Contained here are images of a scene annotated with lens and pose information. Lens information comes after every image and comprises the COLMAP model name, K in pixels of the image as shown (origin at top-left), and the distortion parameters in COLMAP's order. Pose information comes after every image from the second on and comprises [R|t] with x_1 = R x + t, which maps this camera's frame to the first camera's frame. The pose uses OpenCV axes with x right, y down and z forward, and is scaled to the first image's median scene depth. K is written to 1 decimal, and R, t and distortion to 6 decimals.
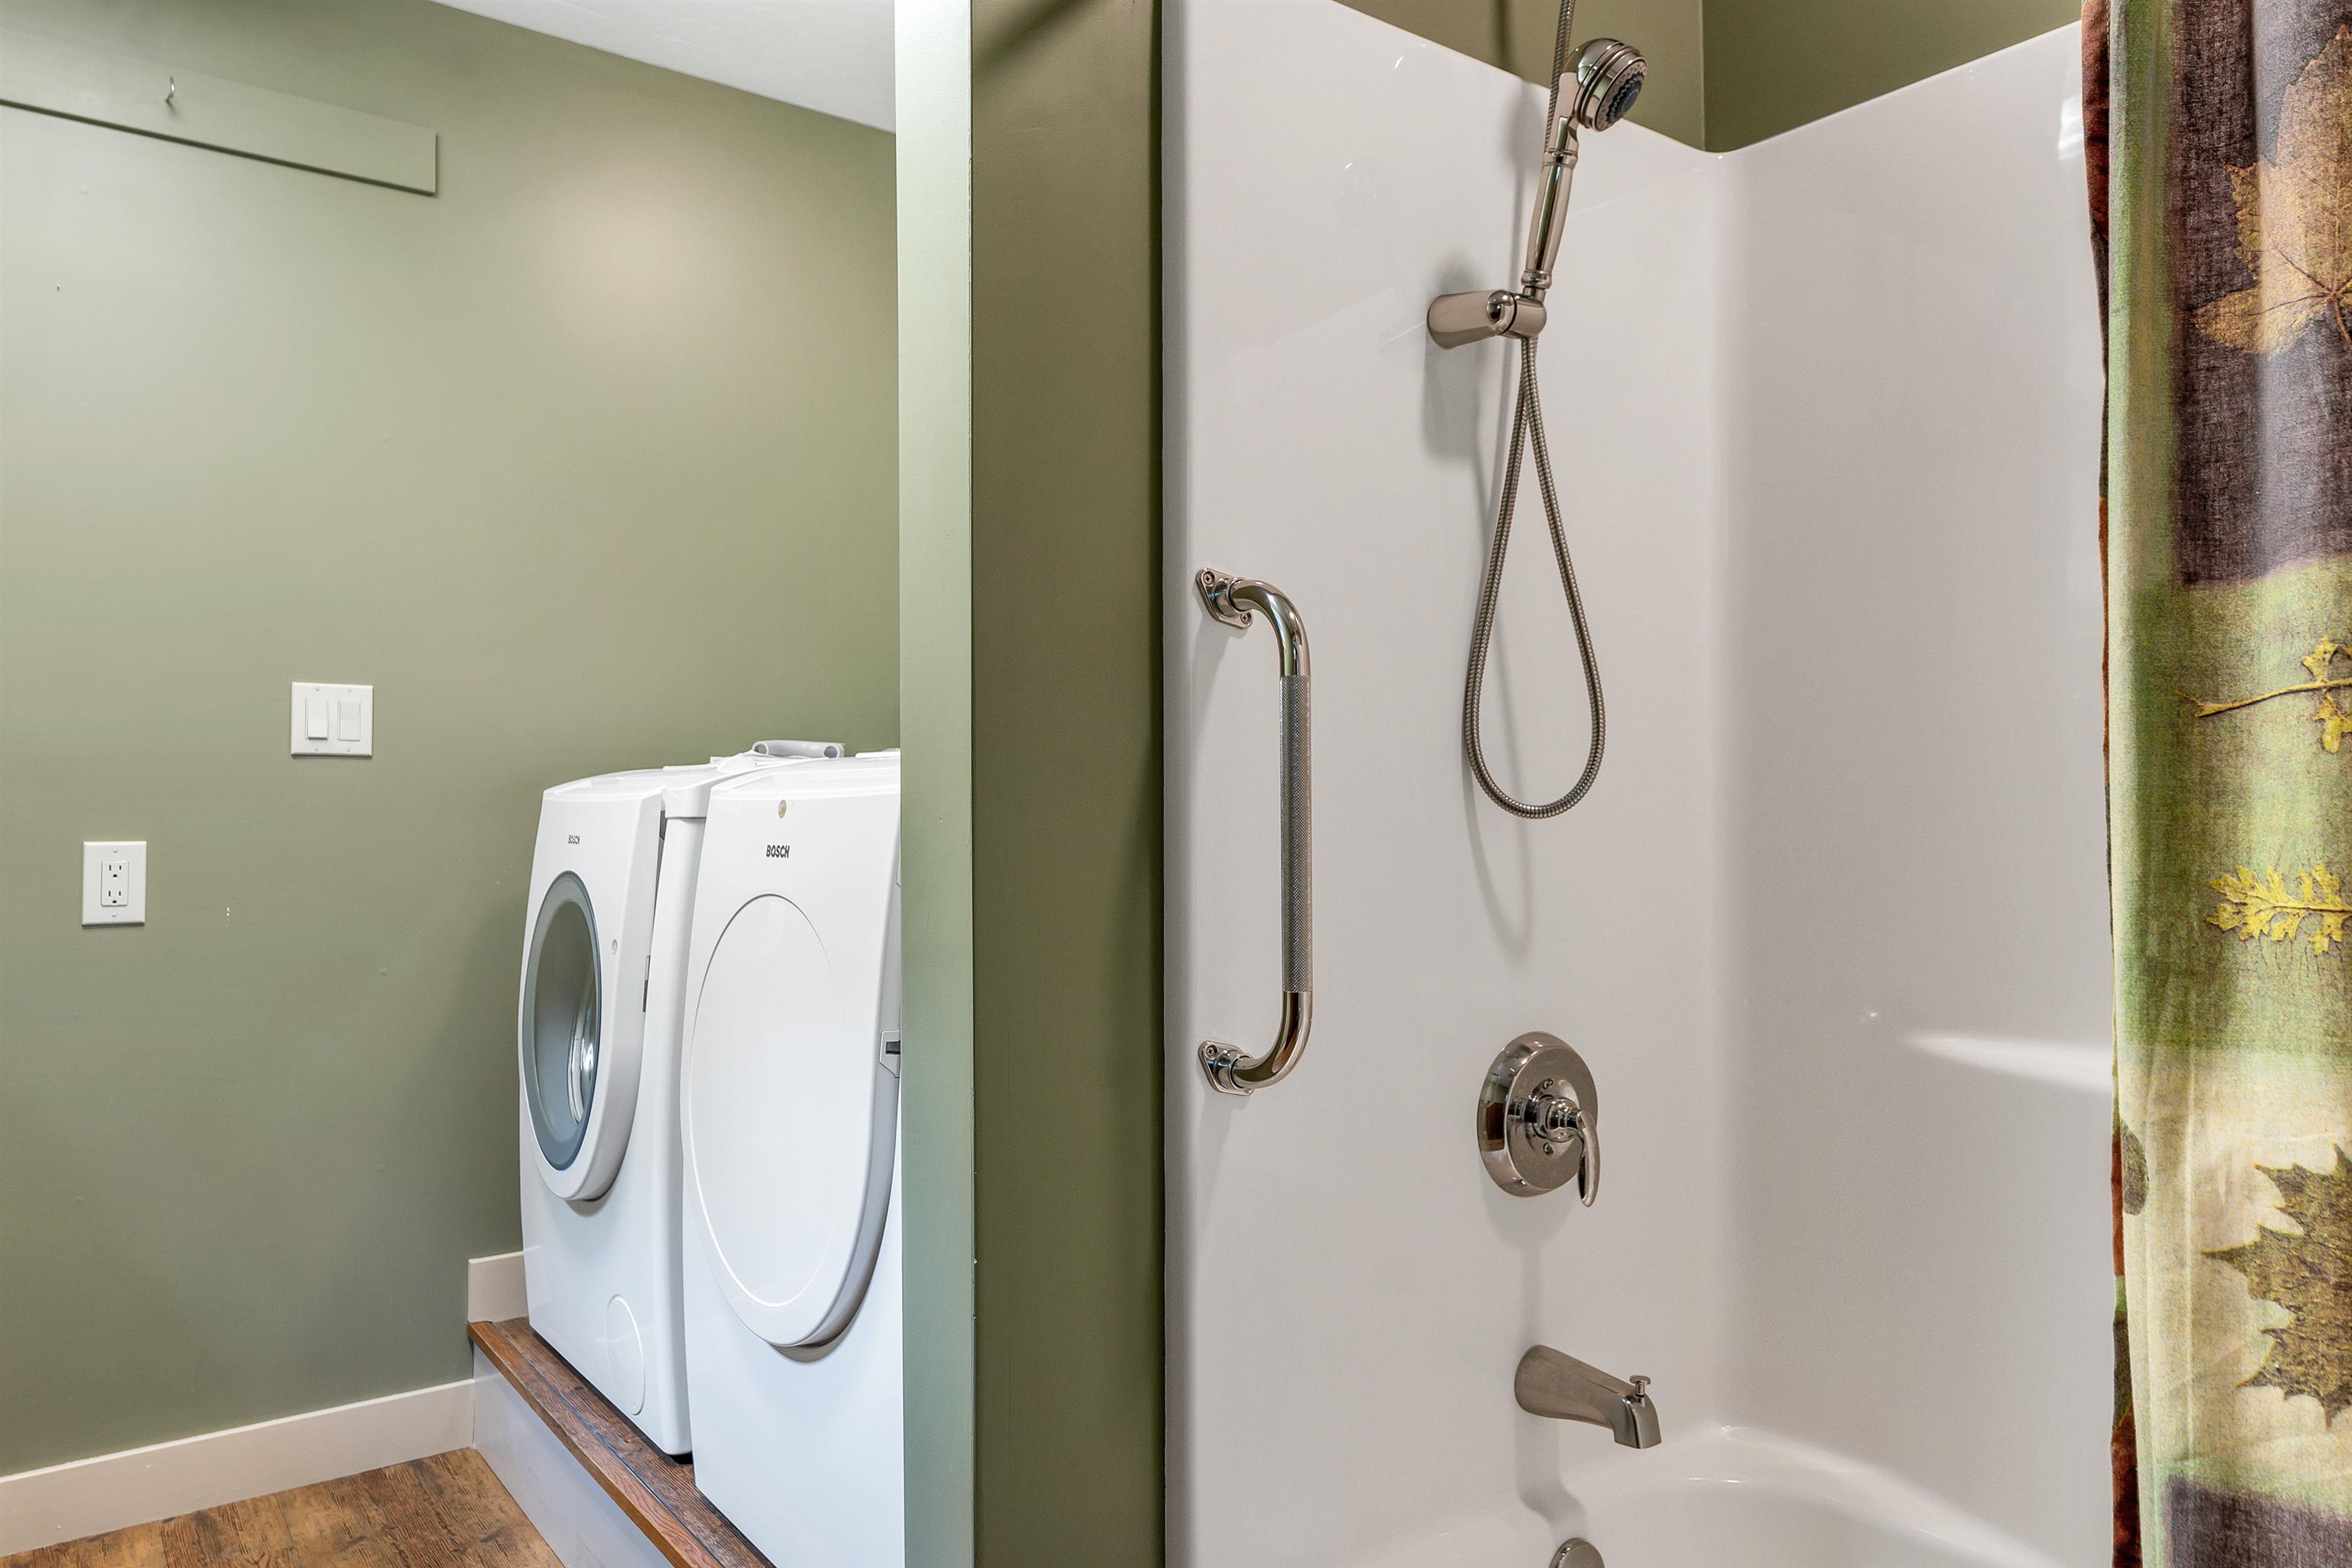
lens RADIAL K [[1546.7, 0, 1181.0], [0, 1546.7, 782.8], [0, 0, 1]] dist [0.005576, -0.001250]
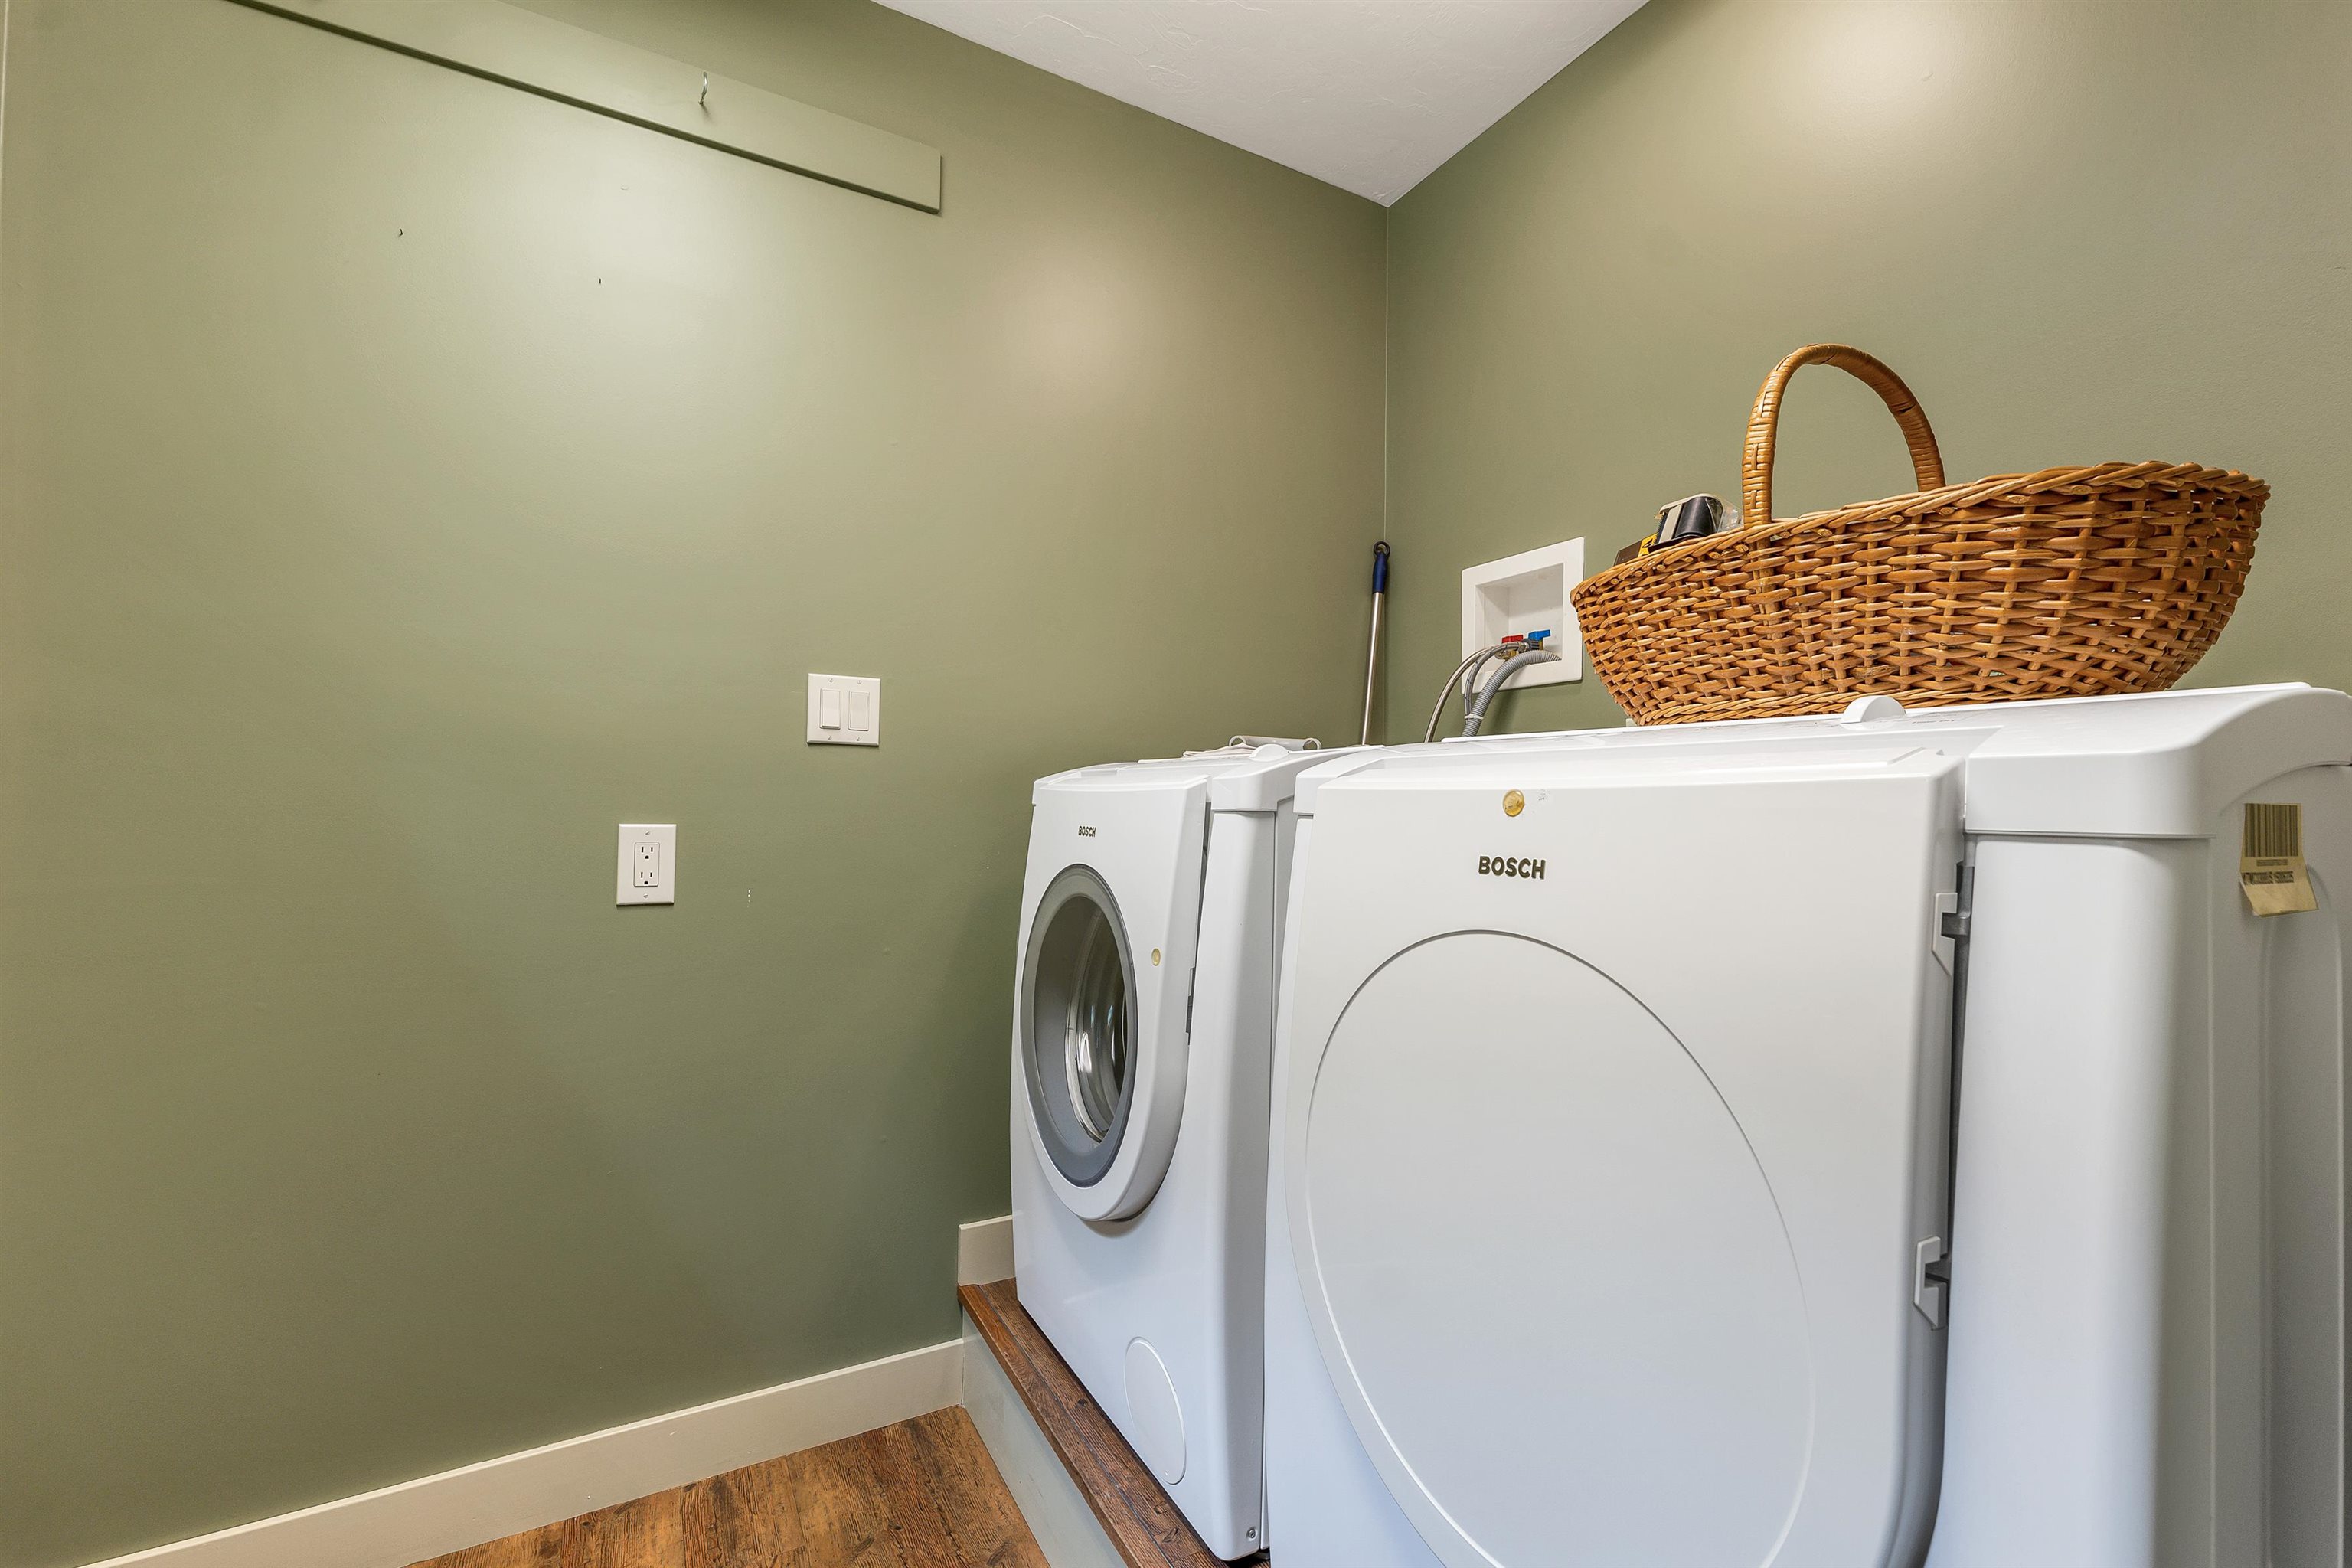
lens RADIAL K [[983.4, 0, 1184.7], [0, 983.4, 796.3], [0, 0, 1]] dist [0.006888, -0.000923]
pose [[0.990044, 0.015160, -0.139937, -0.239512], [-0.013774, 0.999846, 0.010866, 0.007668], [0.140081, -0.008831, 0.990101, 0.395737]]
